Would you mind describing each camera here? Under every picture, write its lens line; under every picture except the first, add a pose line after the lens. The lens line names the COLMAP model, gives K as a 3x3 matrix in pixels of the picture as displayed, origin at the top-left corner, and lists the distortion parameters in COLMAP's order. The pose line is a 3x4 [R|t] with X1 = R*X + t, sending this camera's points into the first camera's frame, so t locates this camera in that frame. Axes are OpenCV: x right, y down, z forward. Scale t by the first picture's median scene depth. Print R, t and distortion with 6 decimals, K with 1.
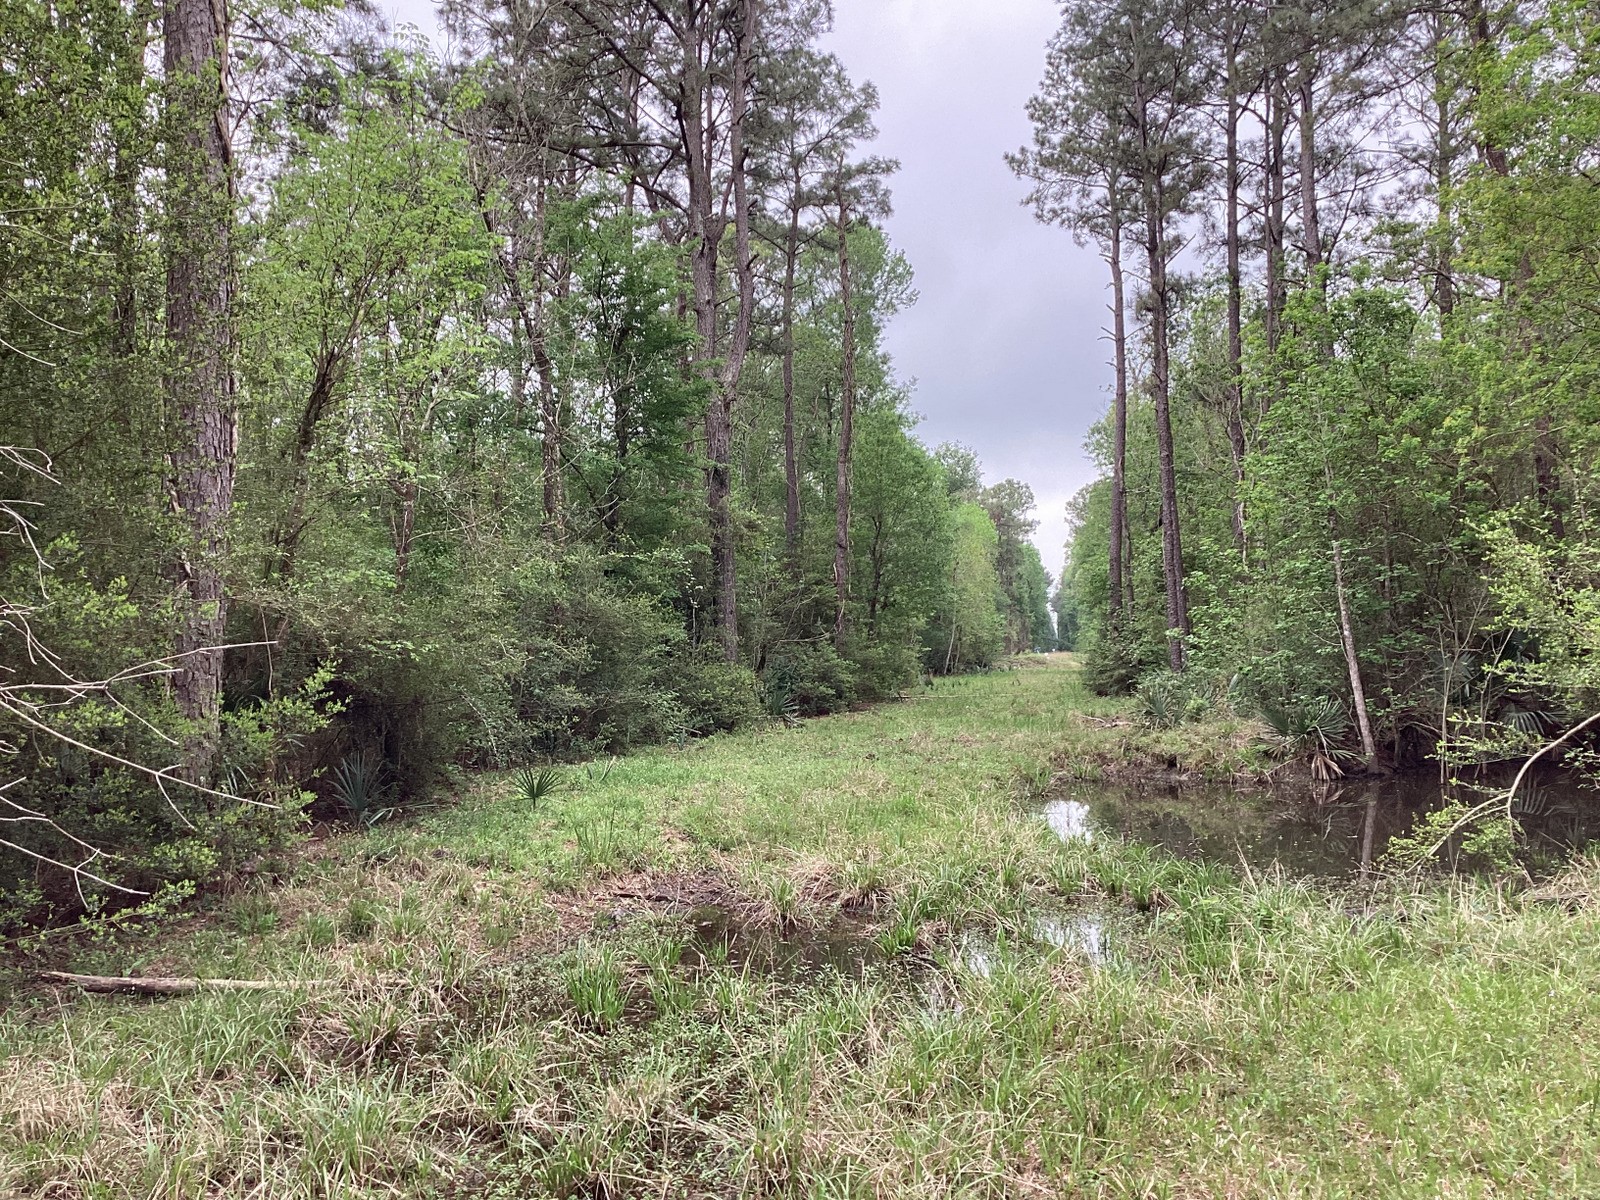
lens RADIAL K [[1396.5, 0, 838.2], [0, 1396.5, 608.1], [0, 0, 1]] dist [0.100316, -0.248884]
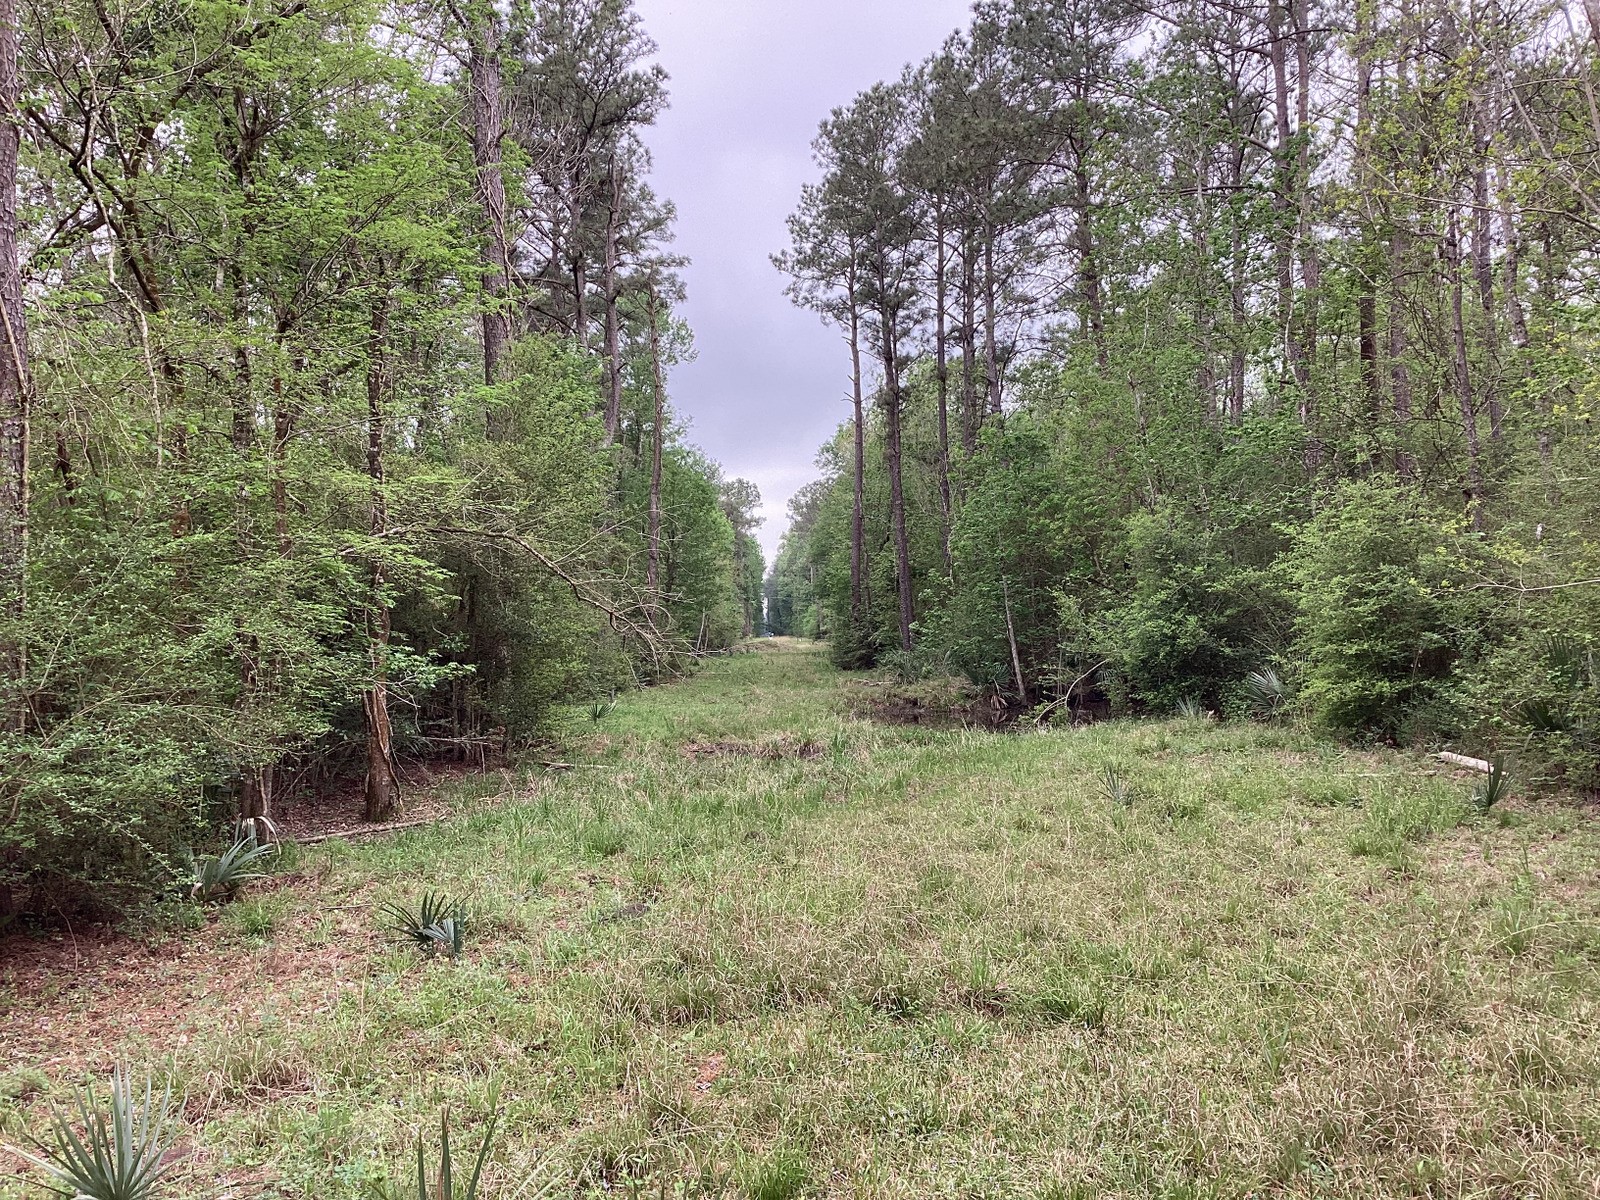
lens RADIAL K [[1363.4, 0, 830.4], [0, 1363.4, 607.9], [0, 0, 1]] dist [0.000487, -0.051710]
pose [[0.979652, -0.002514, 0.200688, -0.085499], [0.000358, 0.999942, 0.010782, -0.010382], [-0.200704, -0.010490, 0.979596, -0.264402]]
